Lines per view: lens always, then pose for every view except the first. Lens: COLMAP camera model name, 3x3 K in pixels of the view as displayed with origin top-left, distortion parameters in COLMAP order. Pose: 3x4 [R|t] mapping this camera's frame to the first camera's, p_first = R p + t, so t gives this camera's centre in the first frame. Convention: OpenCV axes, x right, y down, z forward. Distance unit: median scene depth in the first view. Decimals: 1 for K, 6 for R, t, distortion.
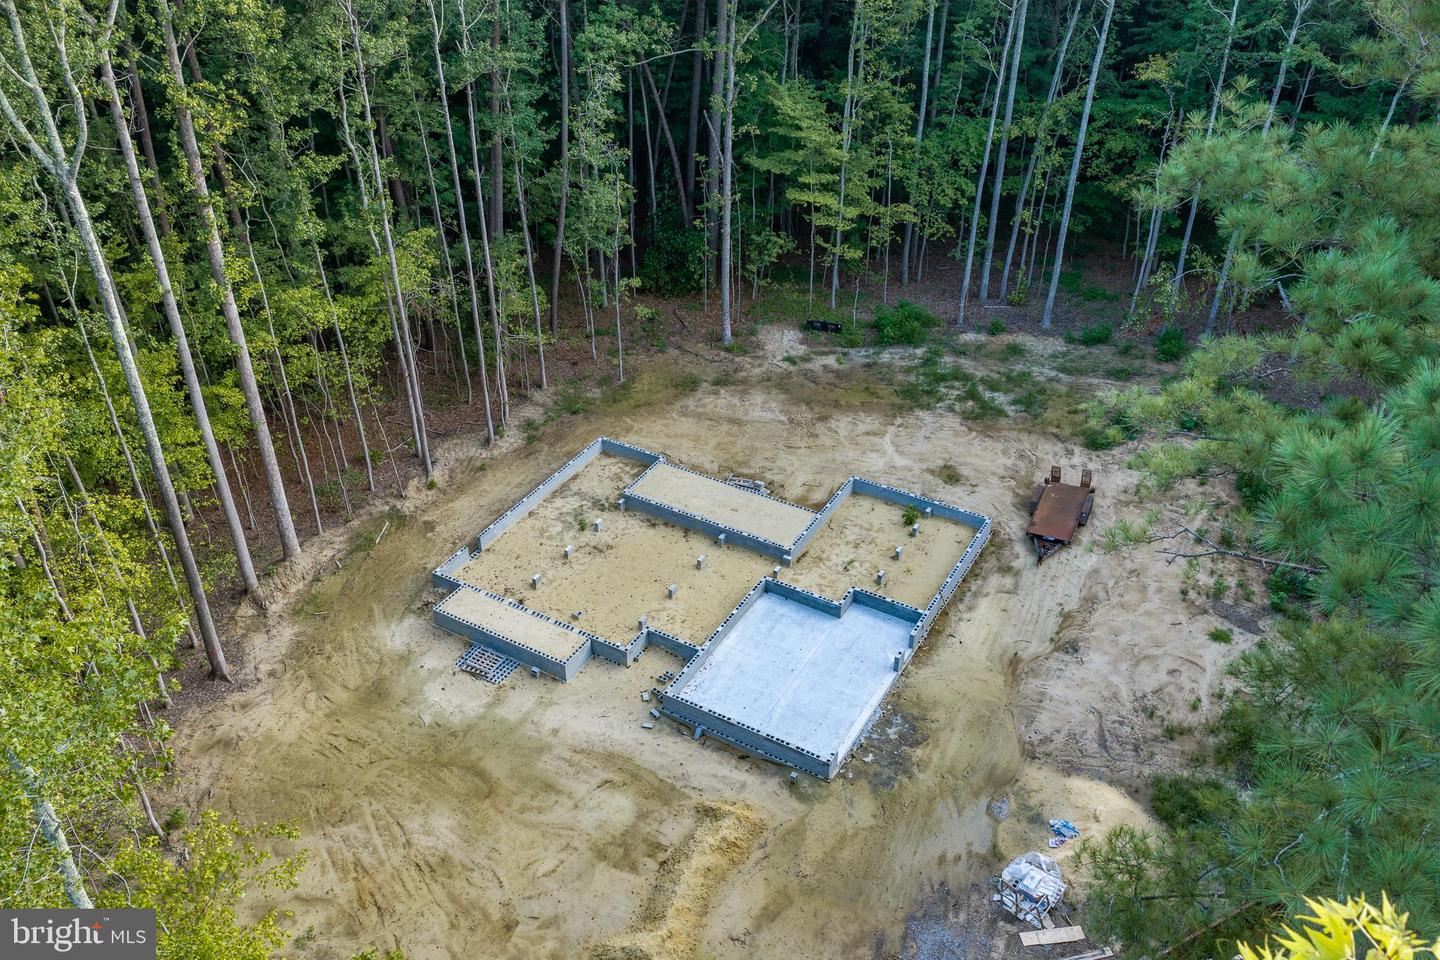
lens RADIAL K [[1193.3, 0, 714.6], [0, 1193.3, 482.9], [0, 0, 1]] dist [0.019820, -0.038144]
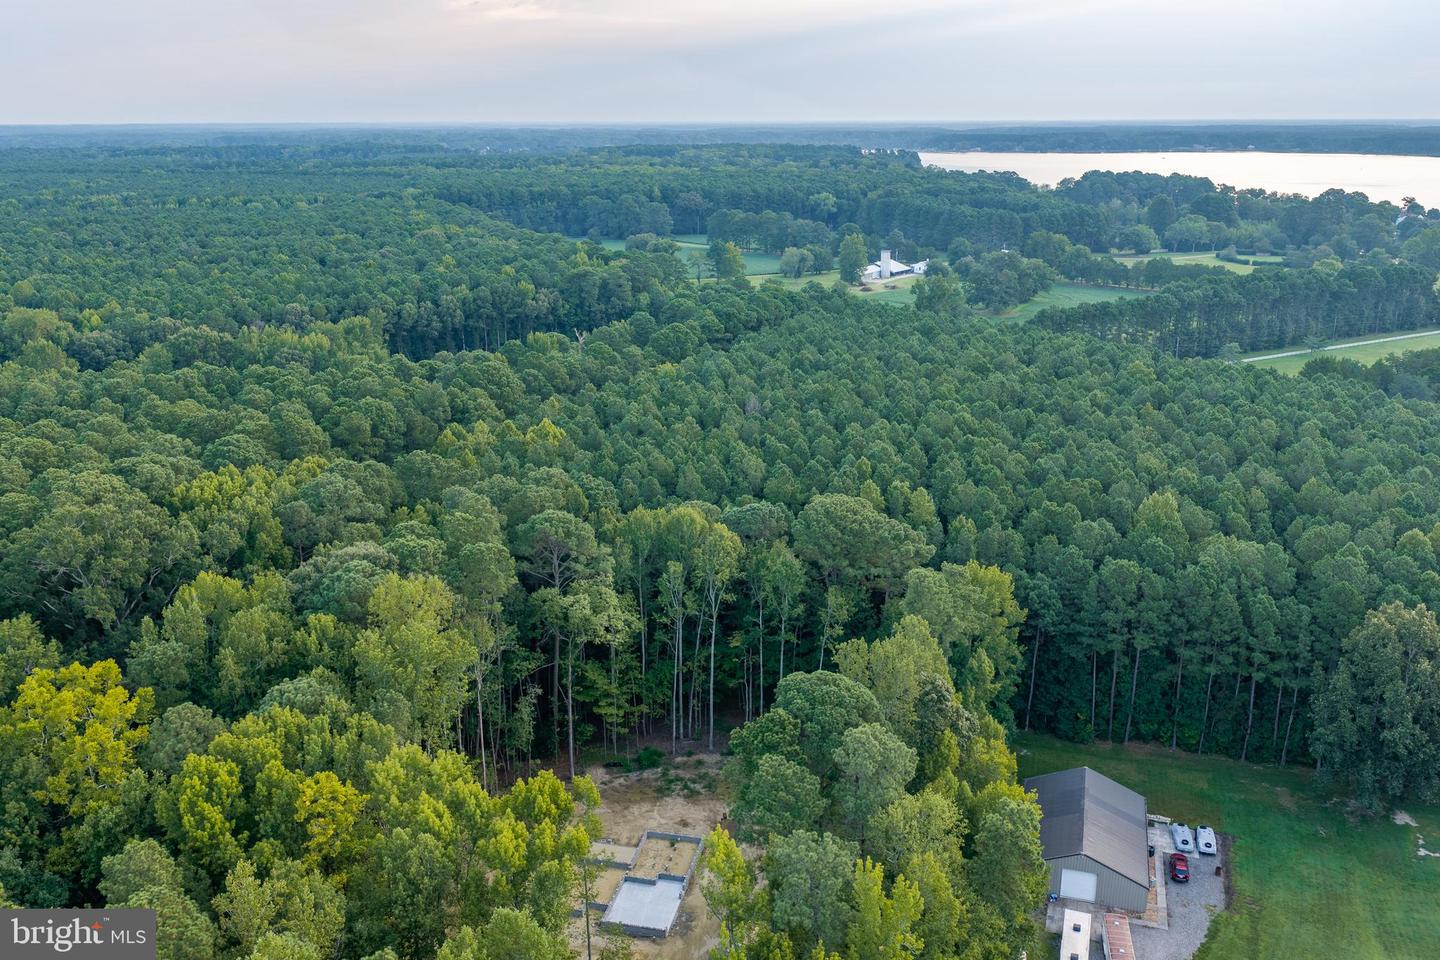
lens RADIAL K [[1193.3, 0, 717.6], [0, 1193.3, 480.6], [0, 0, 1]] dist [0.019820, -0.038144]
pose [[0.953882, -0.088073, 0.286969, -0.392778], [0.170277, 0.946058, -0.275645, 0.016100], [-0.247213, 0.311797, 0.917425, -1.540484]]
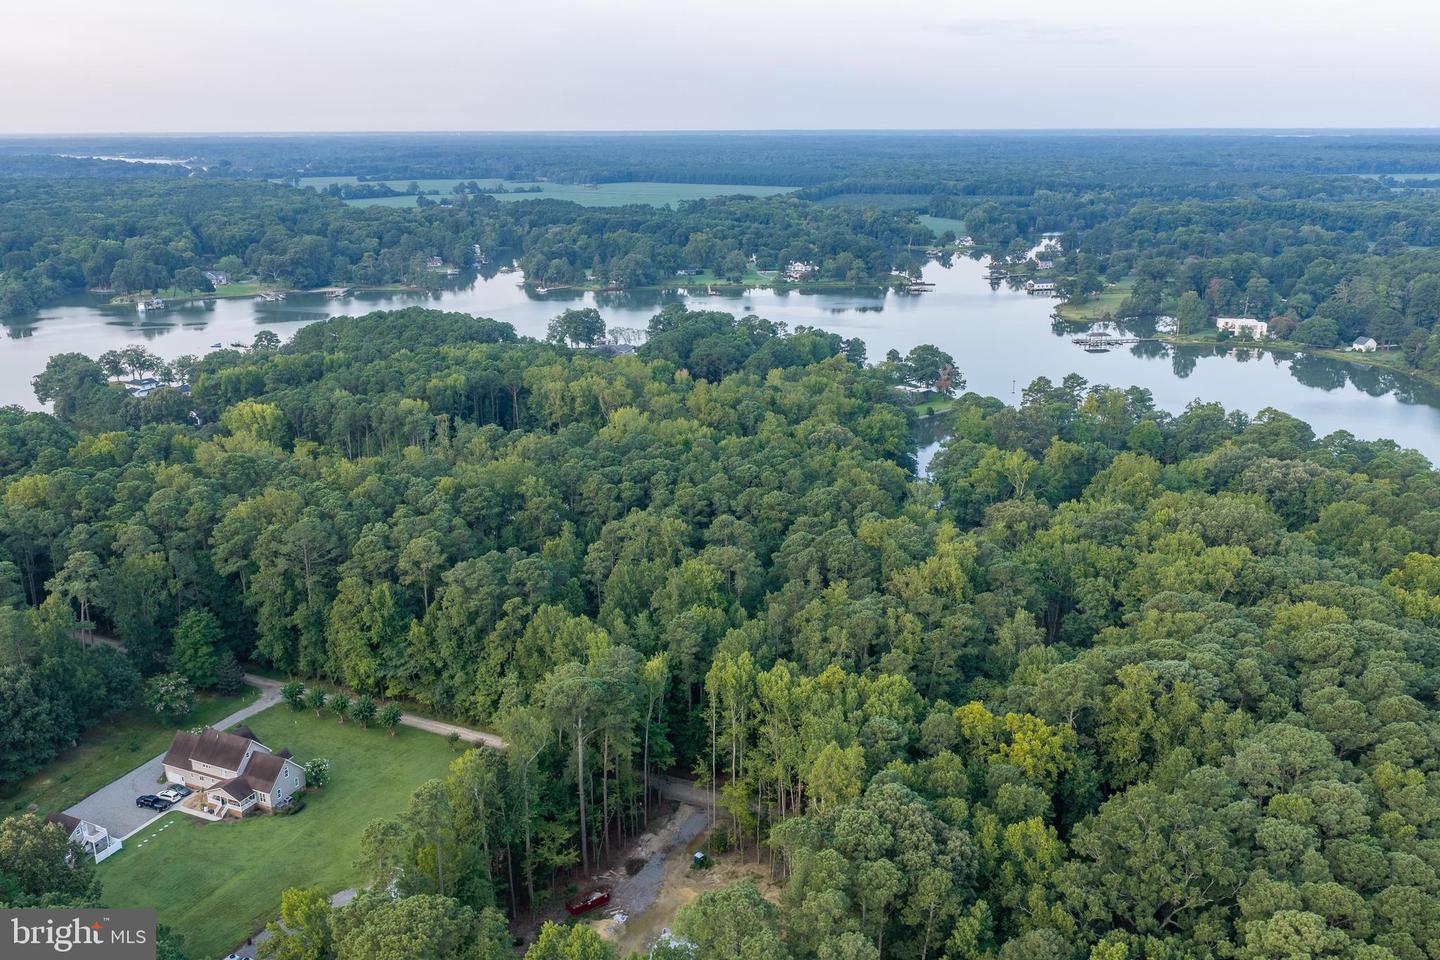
lens RADIAL K [[1193.3, 0, 717.8], [0, 1193.3, 477.7], [0, 0, 1]] dist [0.019820, -0.038144]
pose [[-0.982684, 0.063970, -0.173899, 0.409881], [-0.094415, 0.634666, 0.766997, -3.058520], [0.159432, 0.770134, -0.617636, 1.819322]]
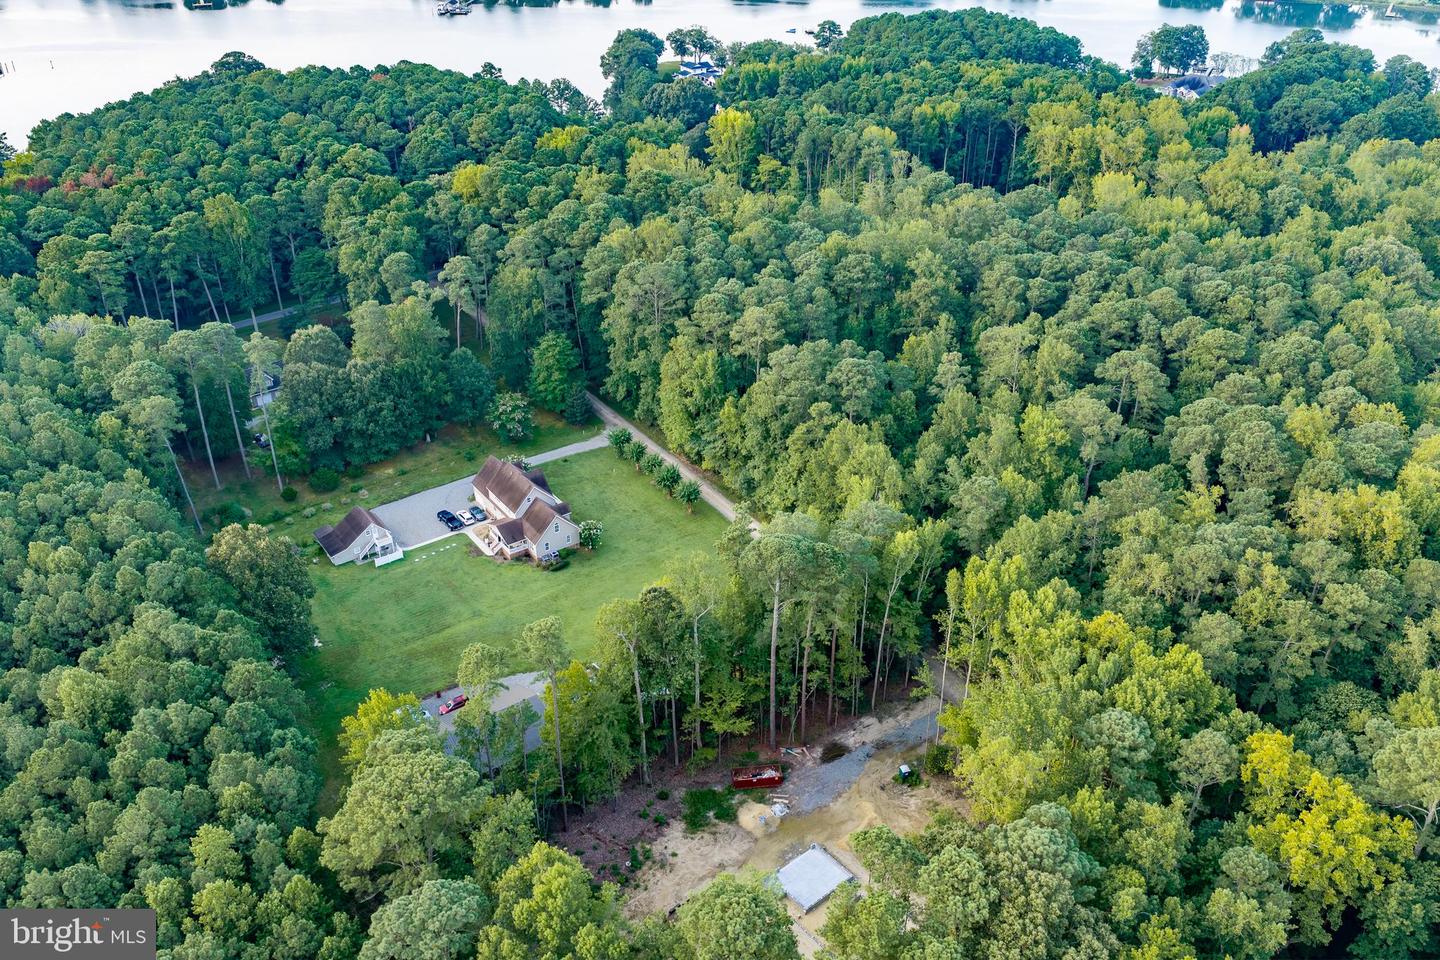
lens RADIAL K [[1193.3, 0, 717.2], [0, 1193.3, 479.3], [0, 0, 1]] dist [0.019820, -0.038144]
pose [[-0.938419, -0.162906, 0.304681, -0.414755], [0.206015, 0.444095, 0.871973, -2.612442], [-0.277357, 0.881046, -0.383186, 1.122772]]
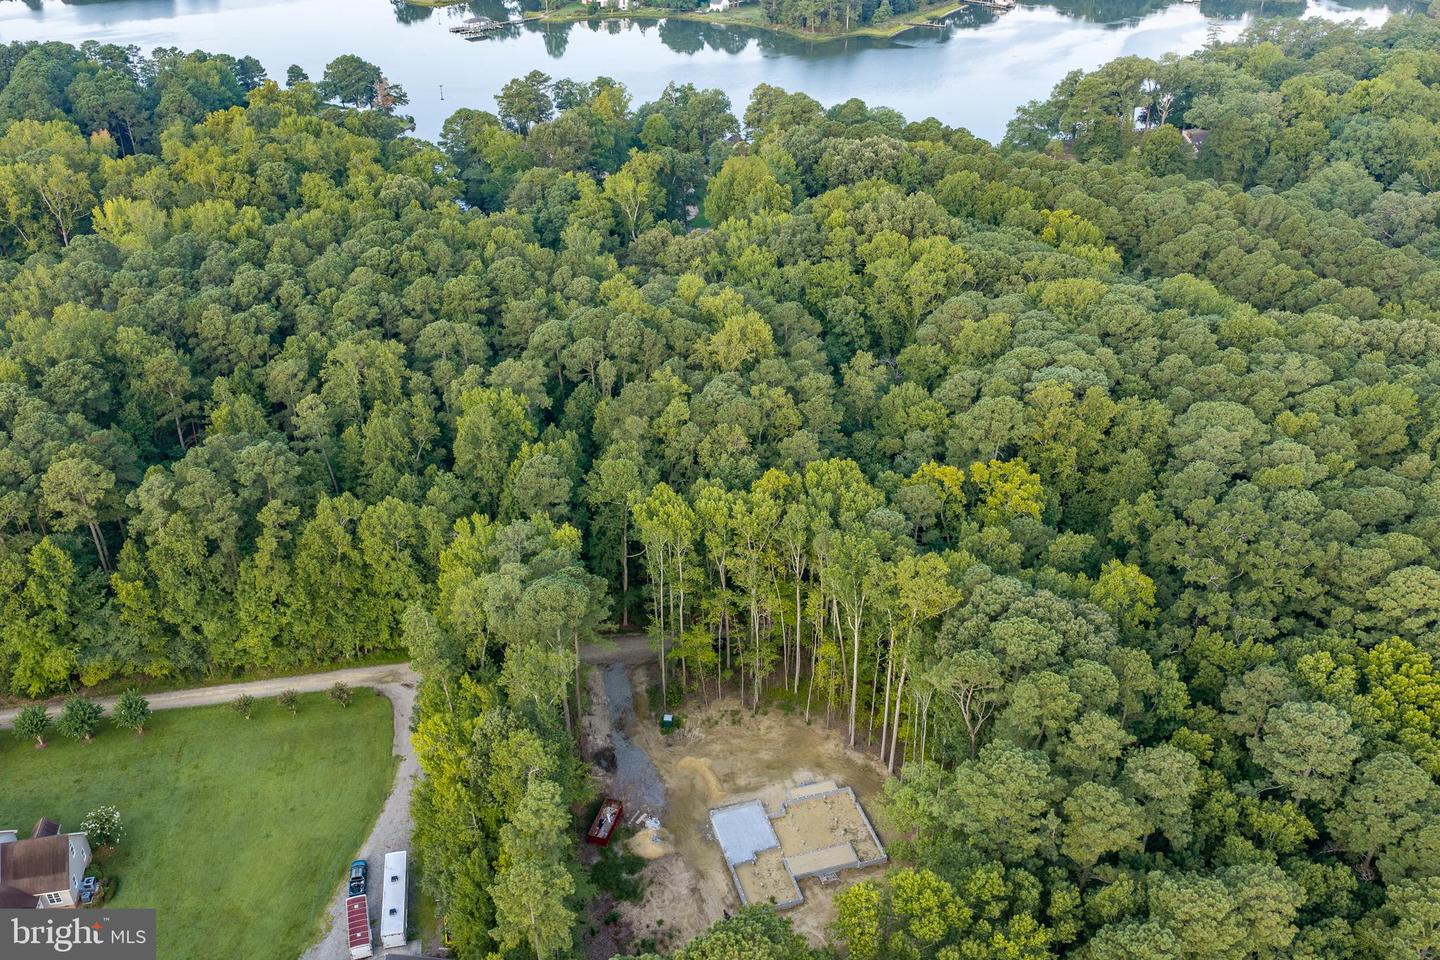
lens RADIAL K [[1193.3, 0, 719.8], [0, 1193.3, 483.9], [0, 0, 1]] dist [0.019820, -0.038144]
pose [[-0.682242, 0.384802, -0.621669, 1.503896], [-0.409821, 0.502878, 0.761026, -2.353286], [0.605468, 0.773977, -0.185384, 0.686666]]
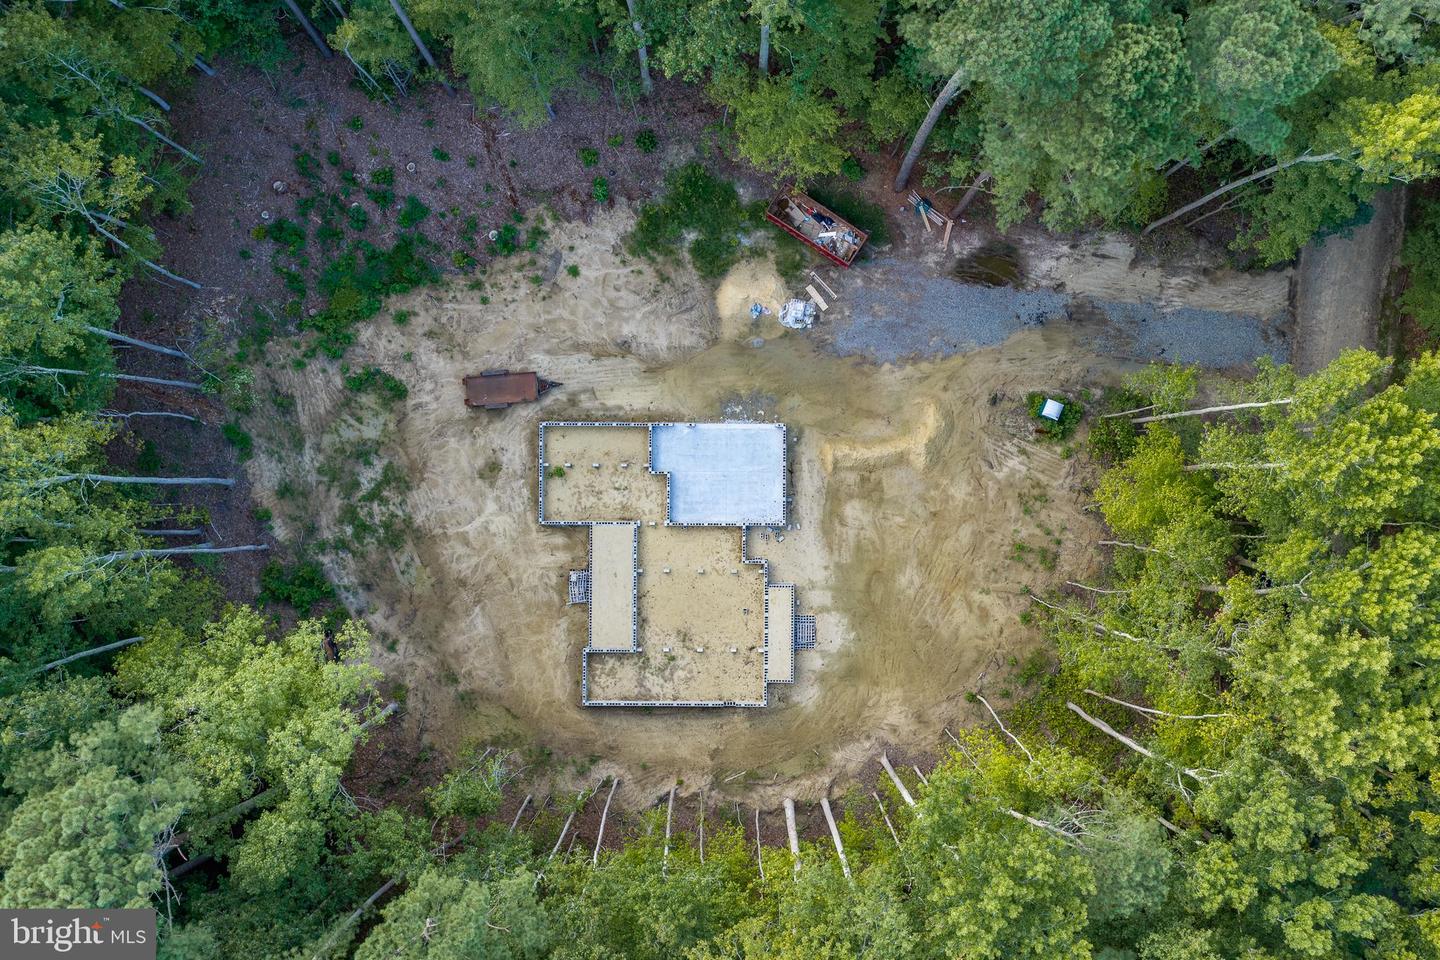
lens RADIAL K [[1193.3, 0, 720.4], [0, 1193.3, 478.0], [0, 0, 1]] dist [0.019820, -0.038144]
pose [[-0.499766, -0.866126, 0.007678, 0.043721], [0.499315, -0.280845, 0.819641, -1.071484], [-0.707756, 0.413462, 0.572826, -0.000648]]
